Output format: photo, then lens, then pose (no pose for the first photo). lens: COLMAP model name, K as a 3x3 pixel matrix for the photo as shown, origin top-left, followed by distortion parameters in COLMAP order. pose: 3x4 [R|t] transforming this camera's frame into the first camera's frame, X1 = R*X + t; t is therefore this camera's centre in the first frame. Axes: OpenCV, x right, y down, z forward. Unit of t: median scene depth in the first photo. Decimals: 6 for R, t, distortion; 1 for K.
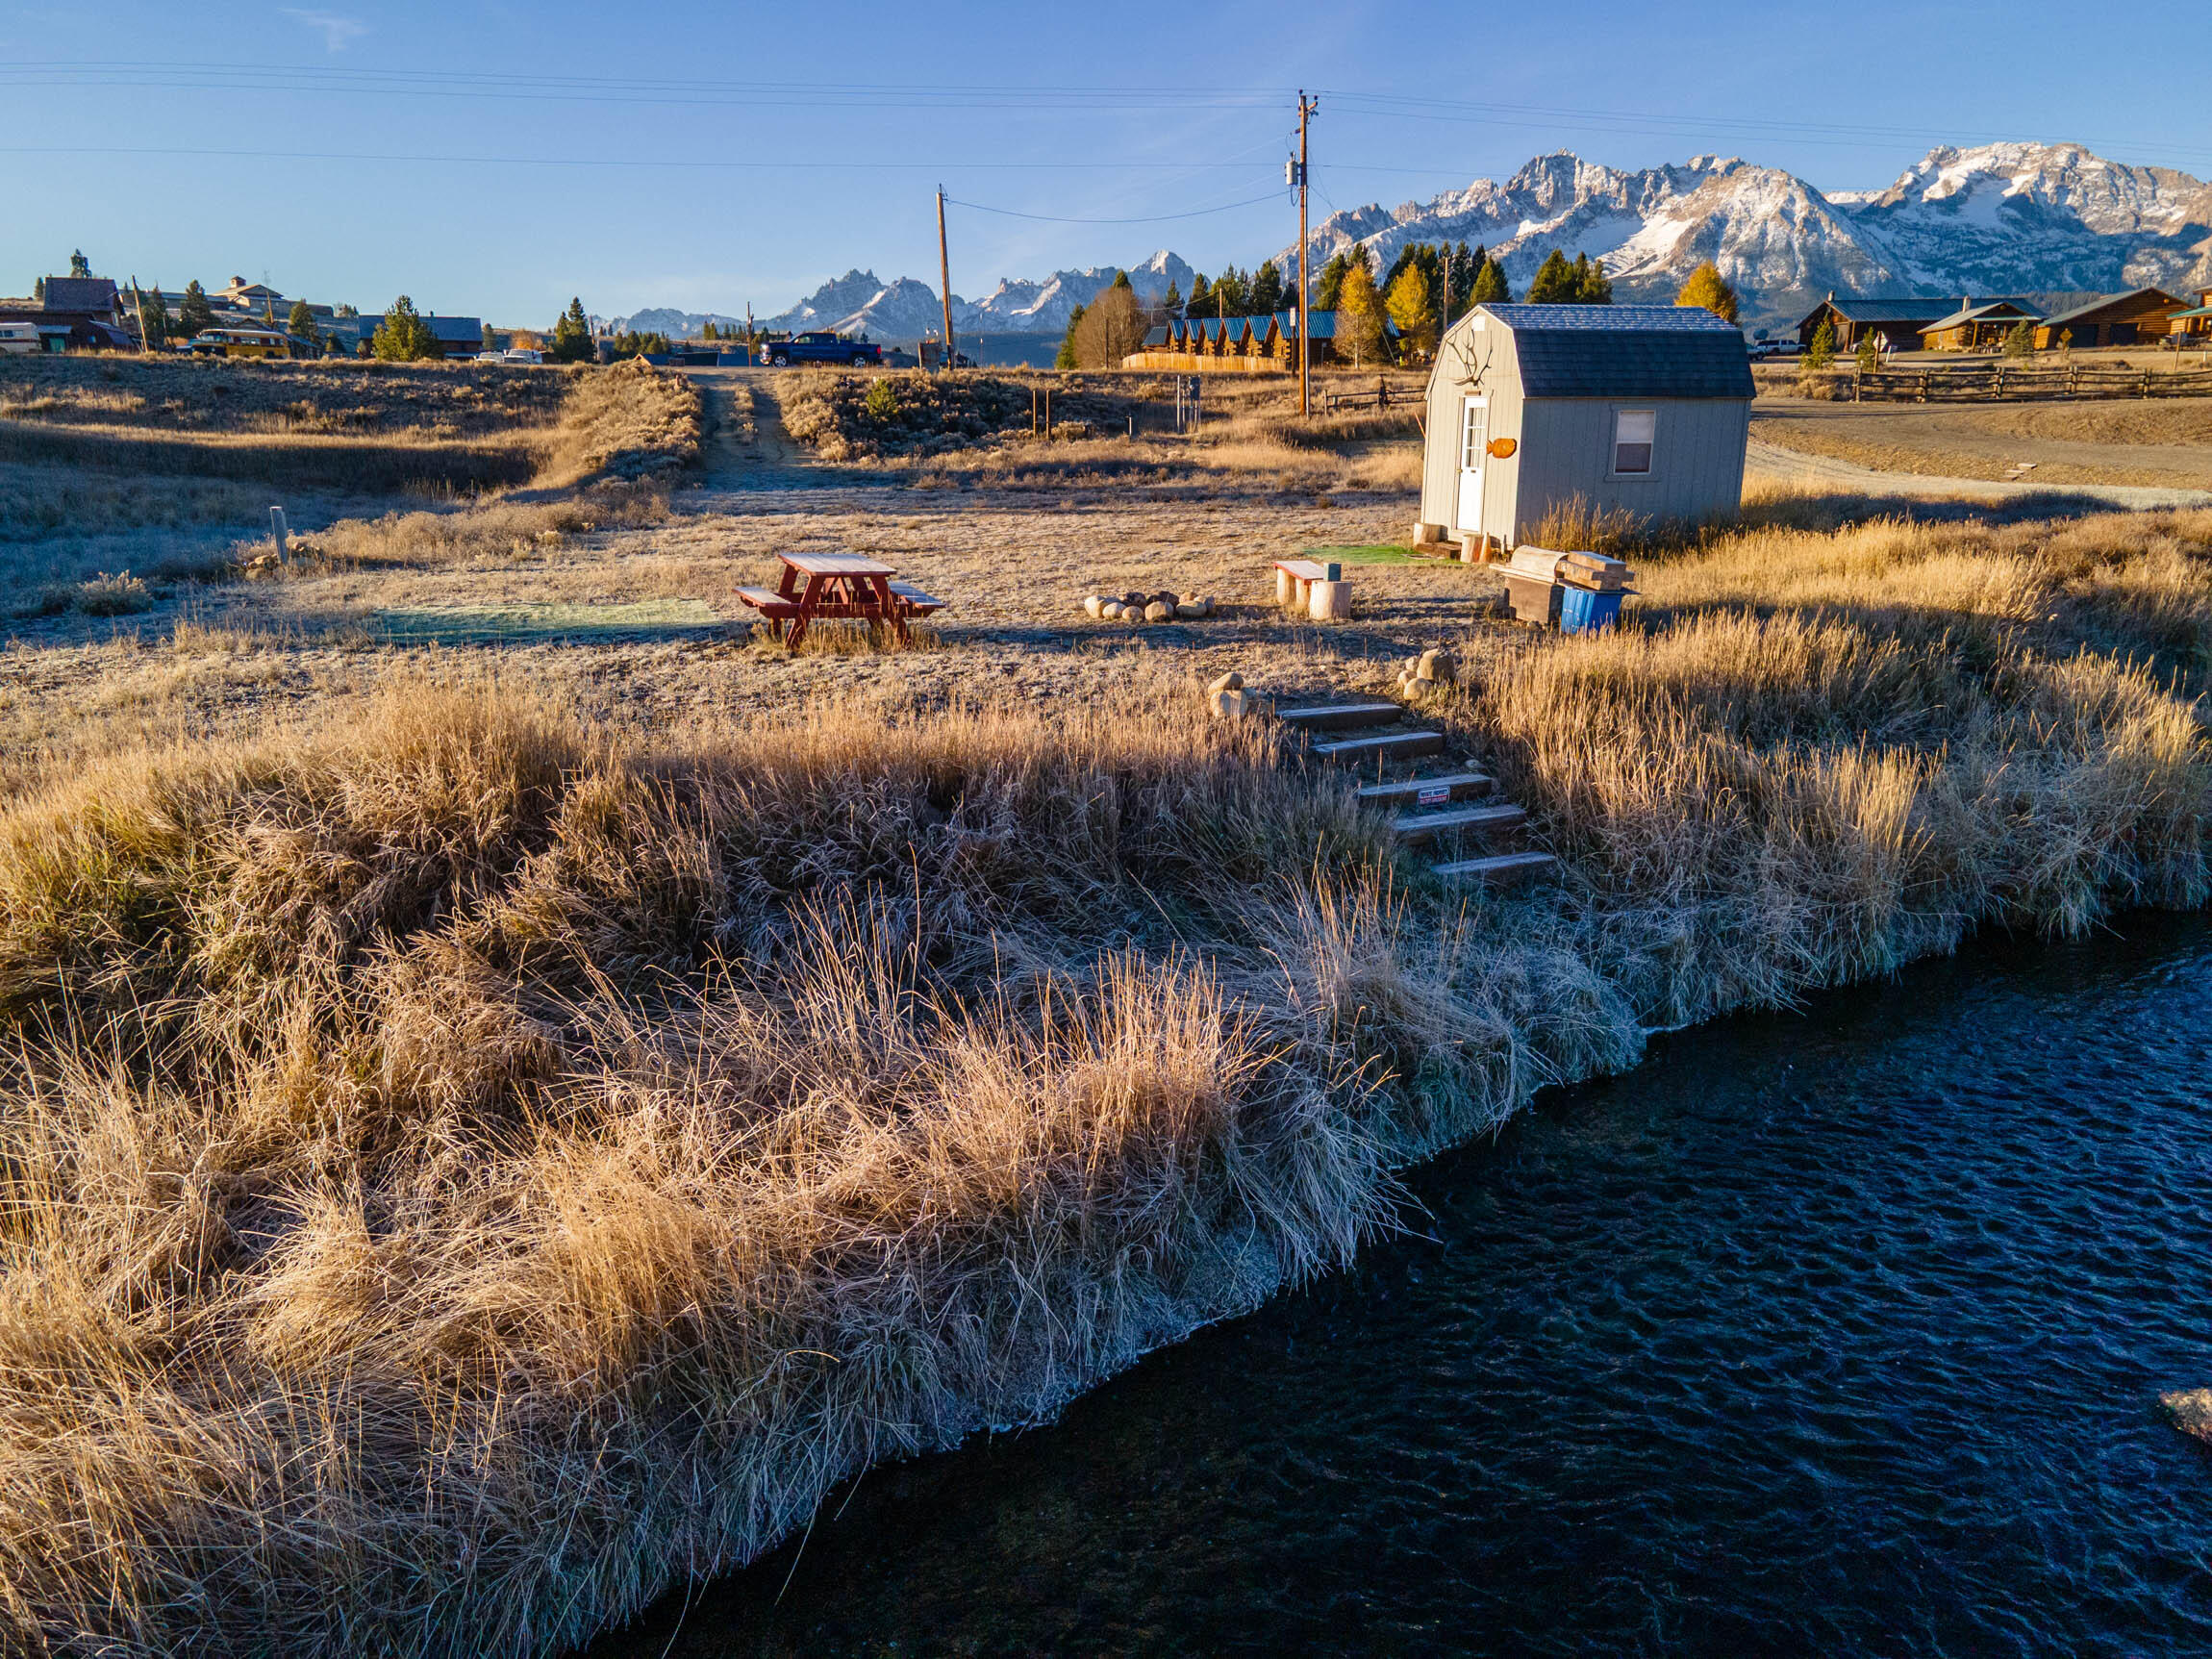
lens RADIAL K [[1611.5, 0, 1106.0], [0, 1611.5, 829.5], [0, 0, 1]] dist [0.008842, 0.072770]
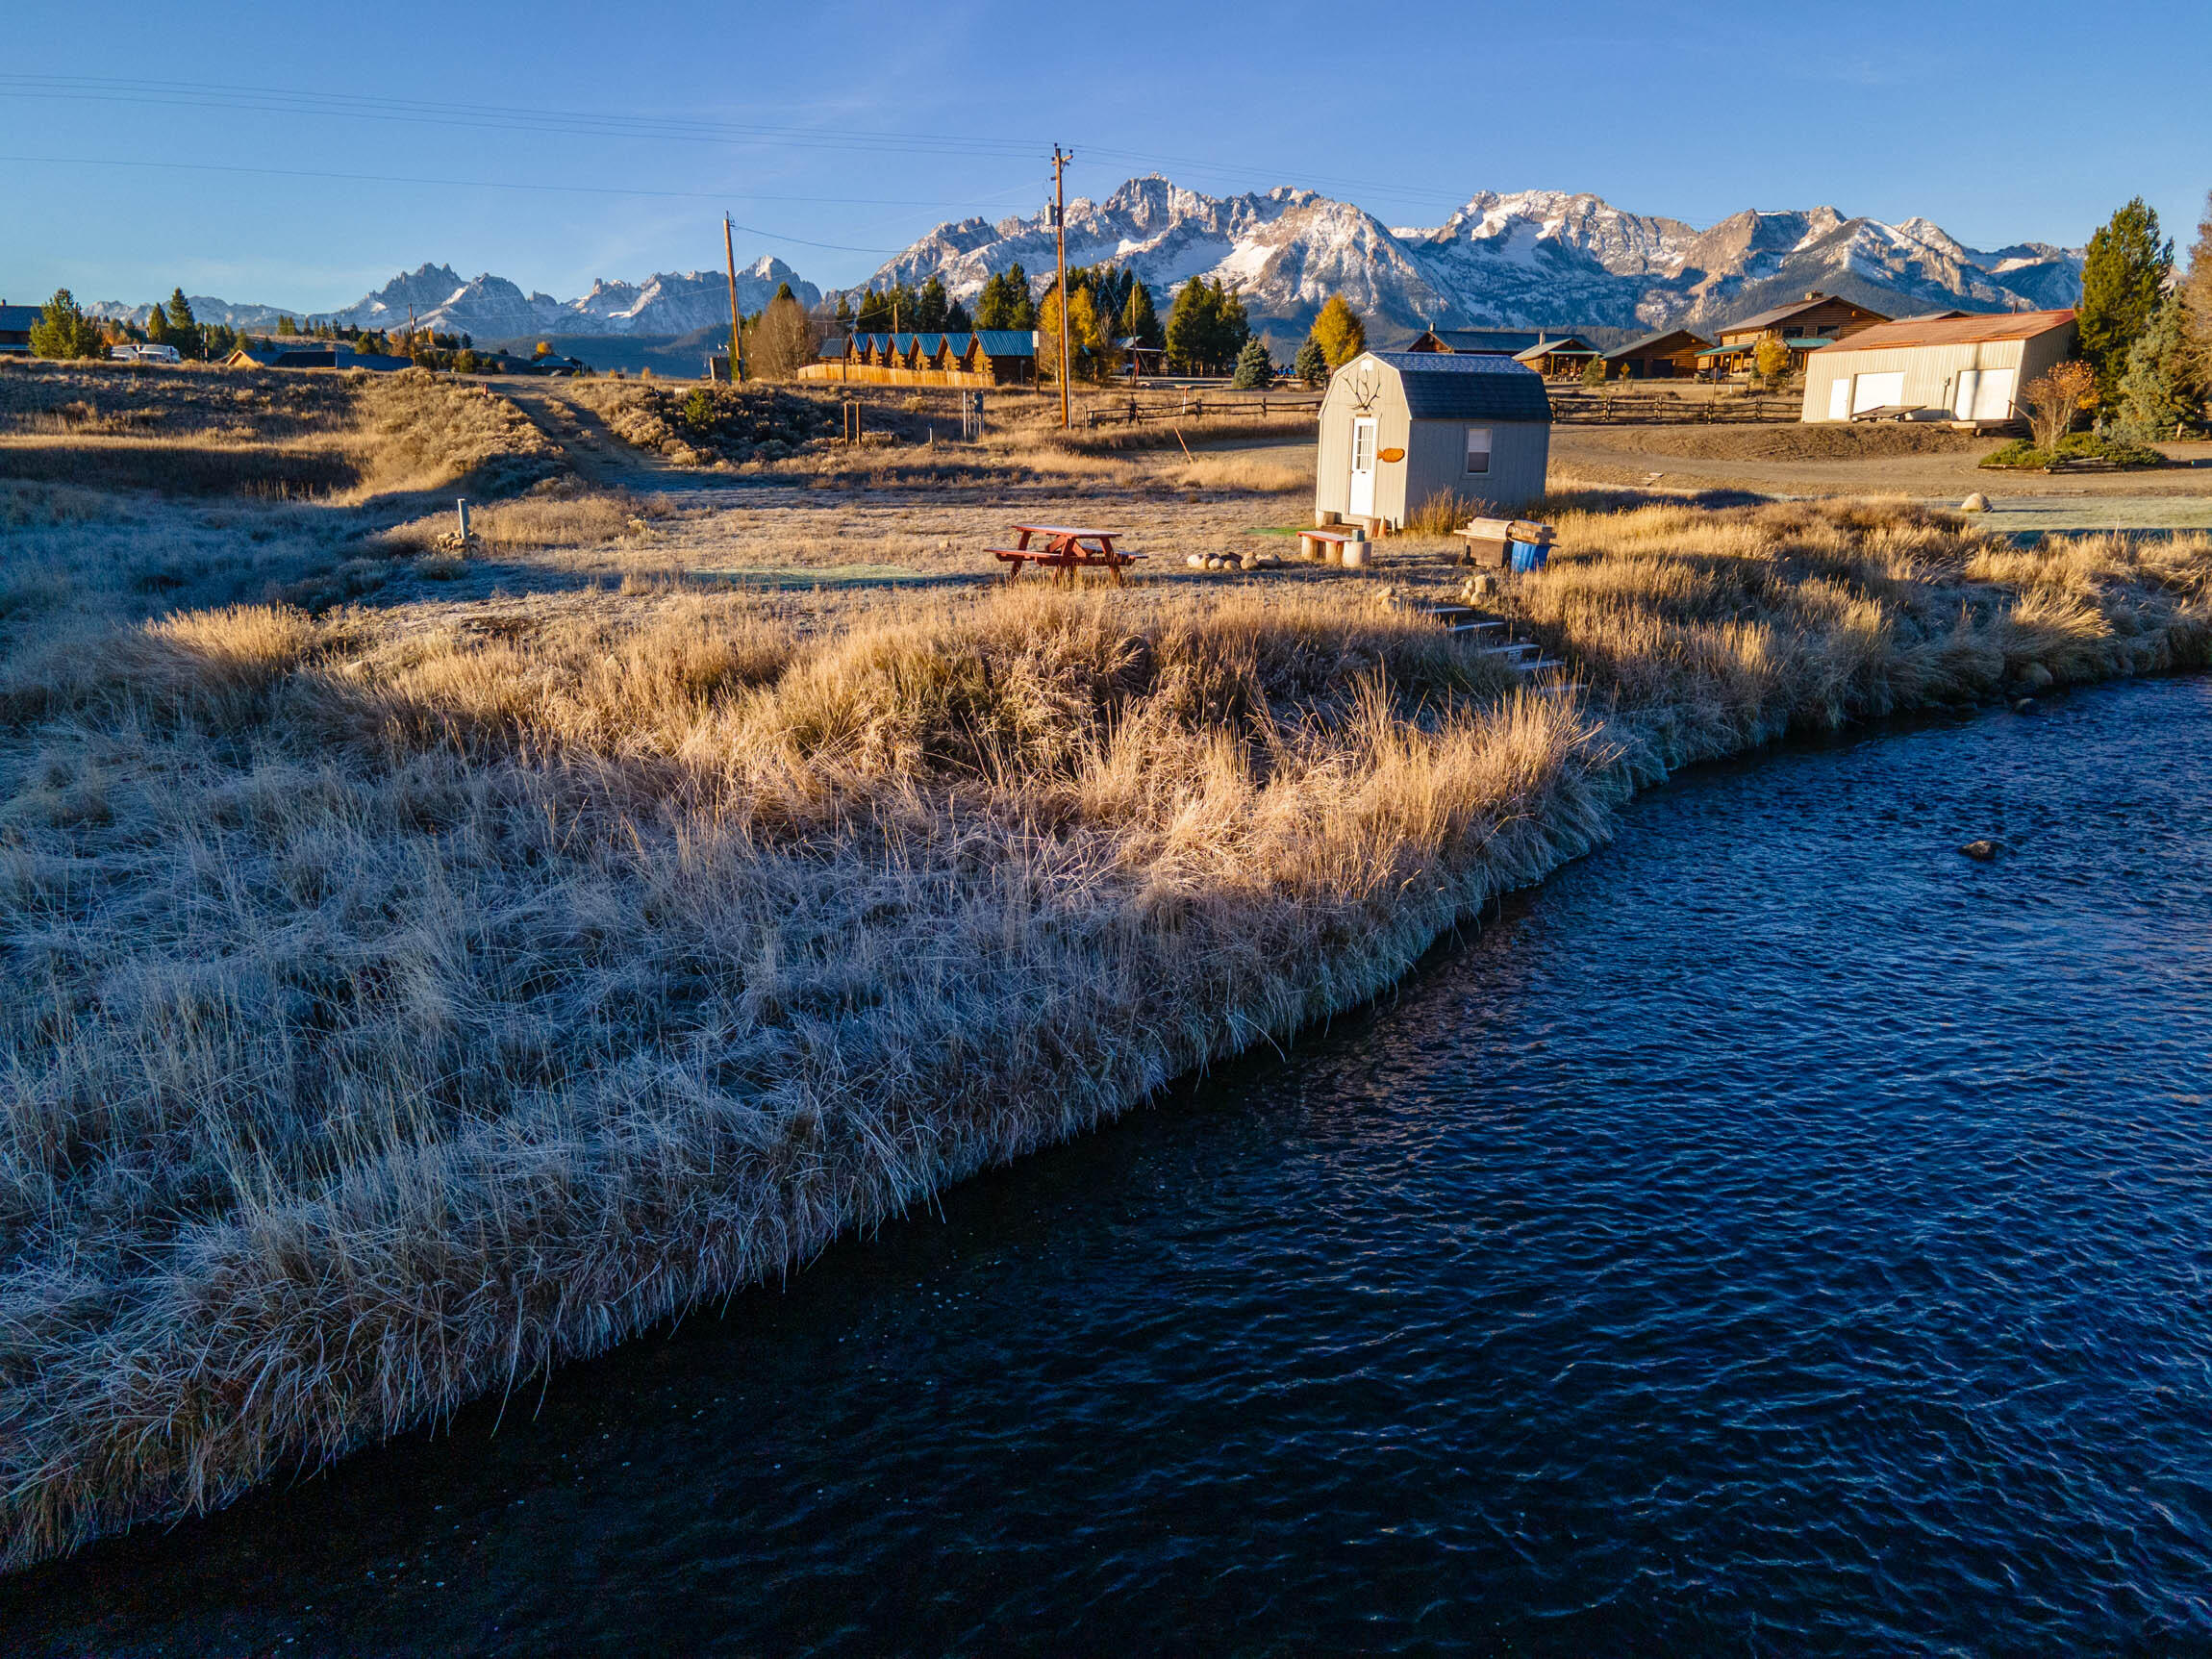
lens RADIAL K [[1611.5, 0, 1106.0], [0, 1611.5, 829.5], [0, 0, 1]] dist [0.008842, 0.072770]
pose [[0.973661, -0.047444, 0.223009, -0.122146], [0.048688, 0.998814, -0.000080, 0.028571], [-0.222741, 0.010935, 0.974816, -0.114708]]
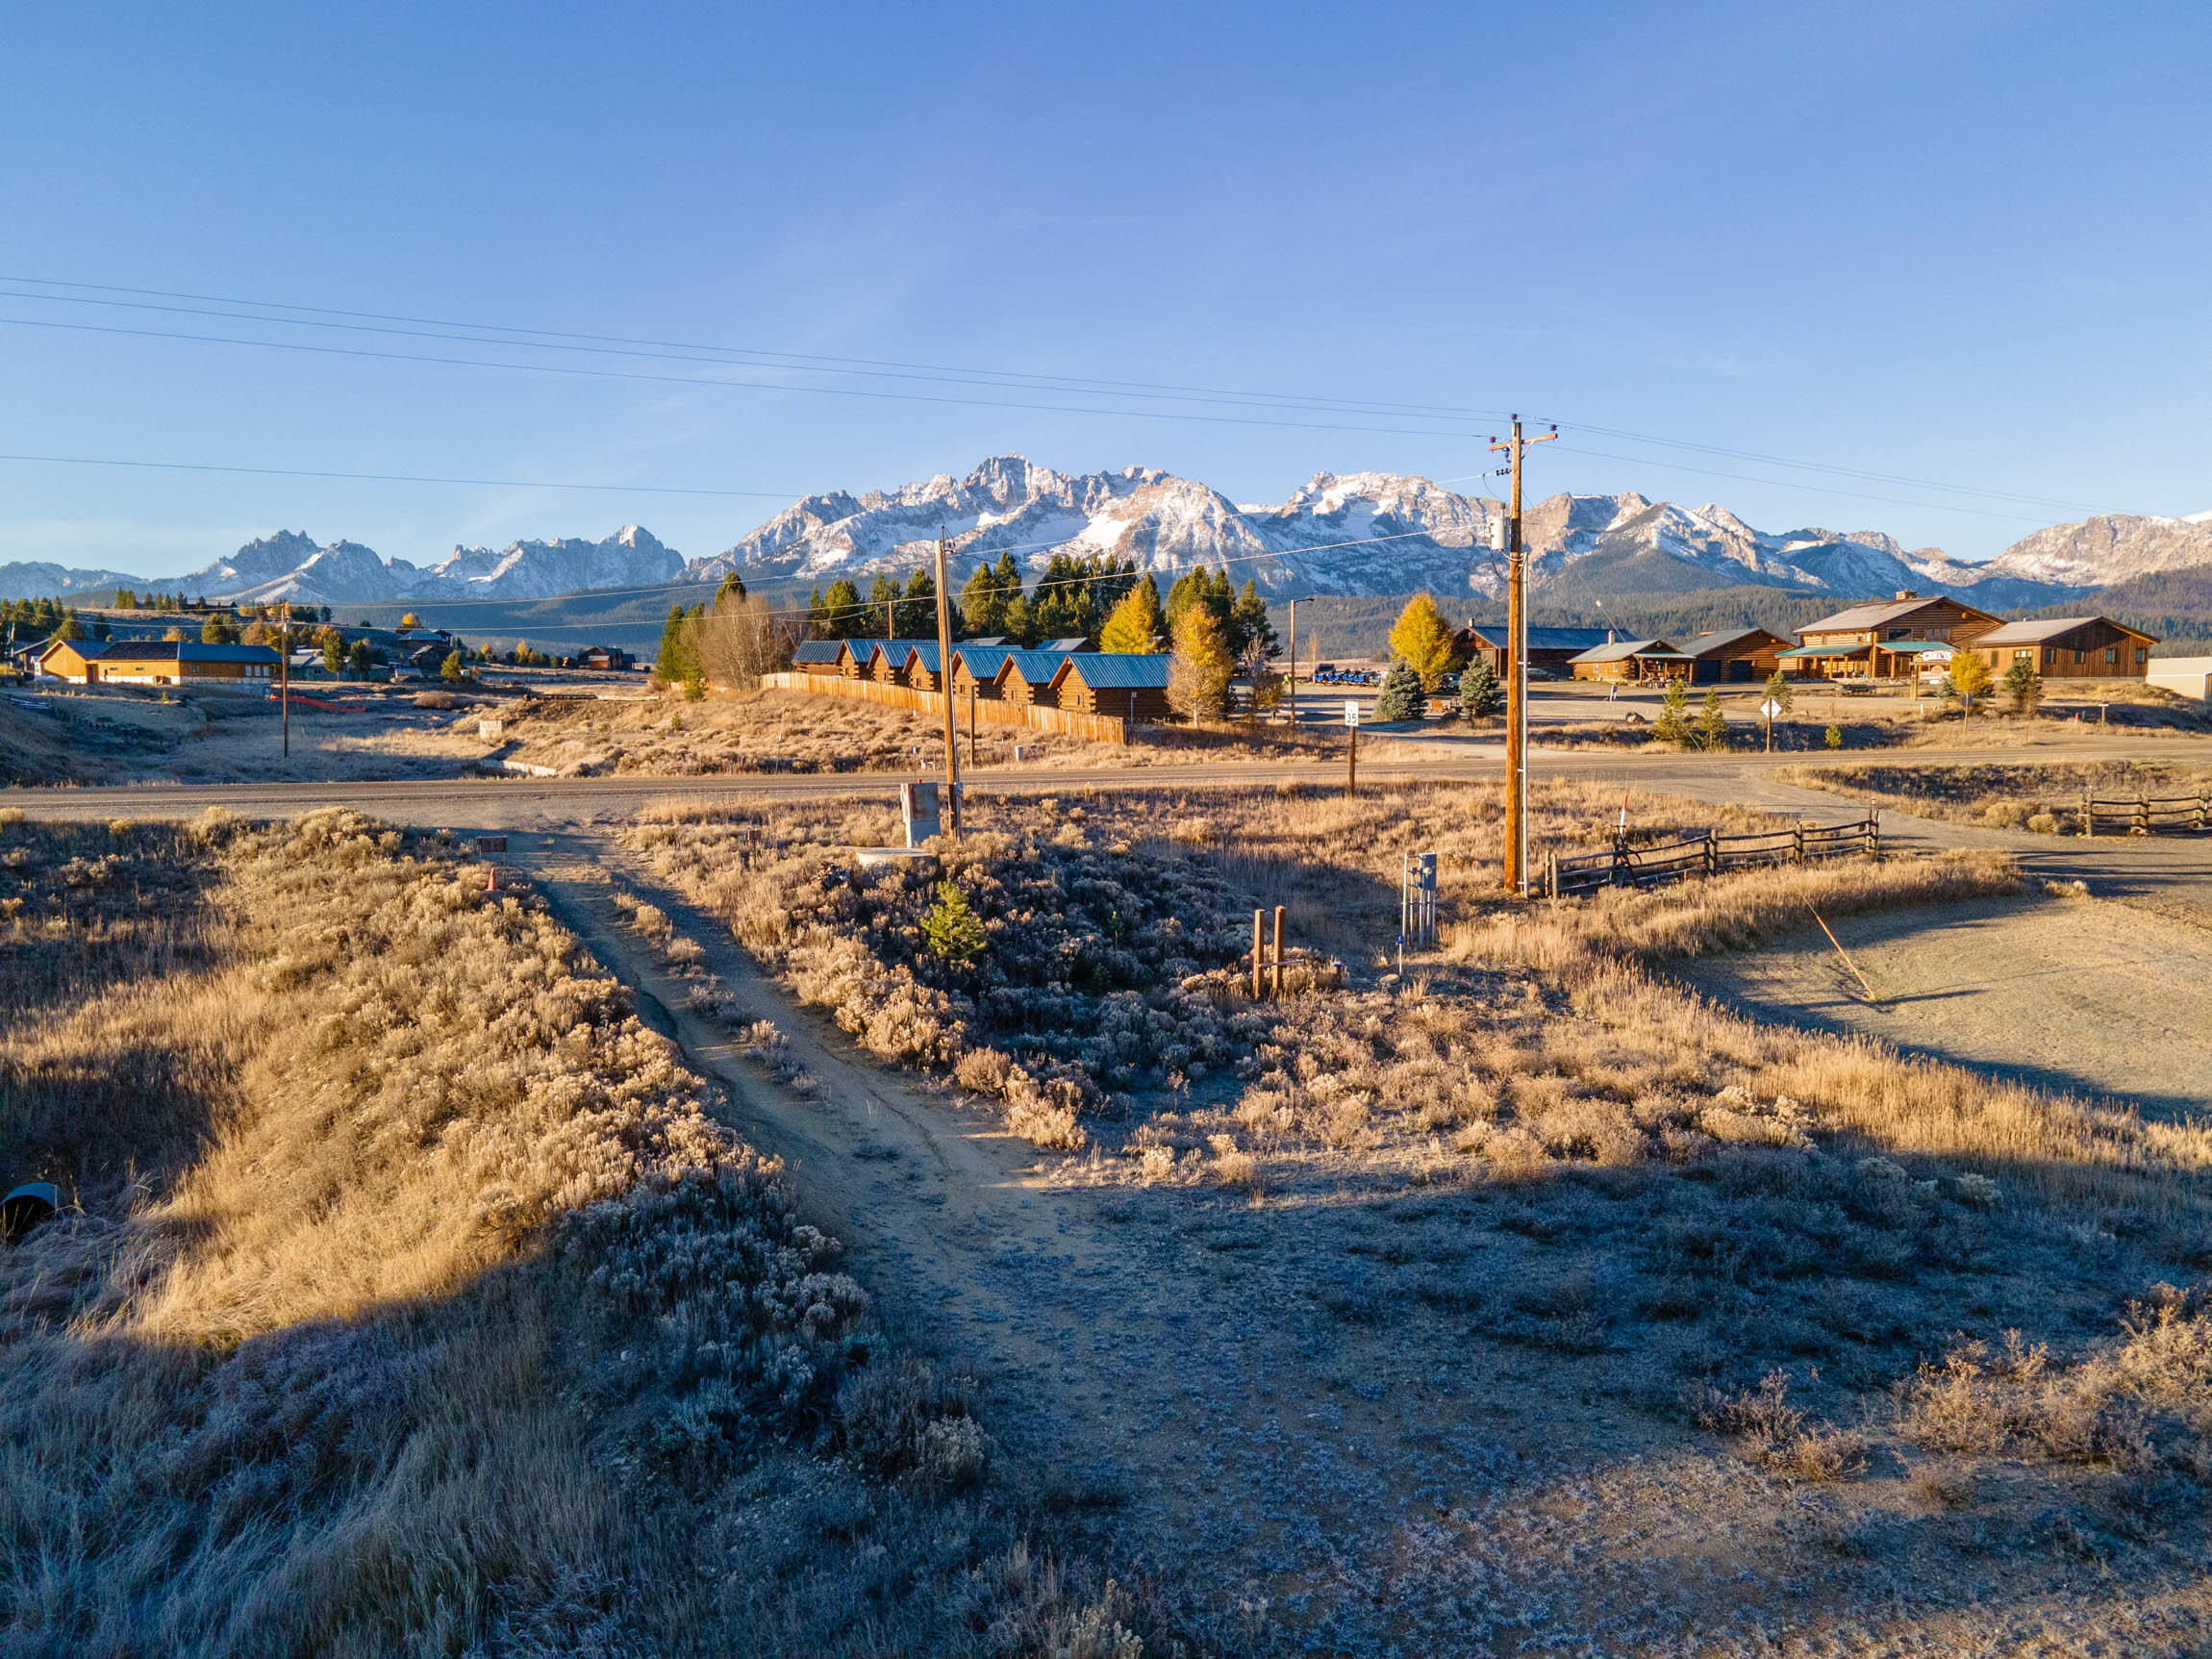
lens RADIAL K [[1614.4, 0, 1111.0], [0, 1614.4, 833.3], [0, 0, 1]] dist [-0.002197, 0.093464]
pose [[0.949560, -0.021867, 0.312823, -0.241908], [0.071415, 0.986432, -0.147821, -0.204512], [-0.305346, 0.162705, 0.938238, 0.463571]]
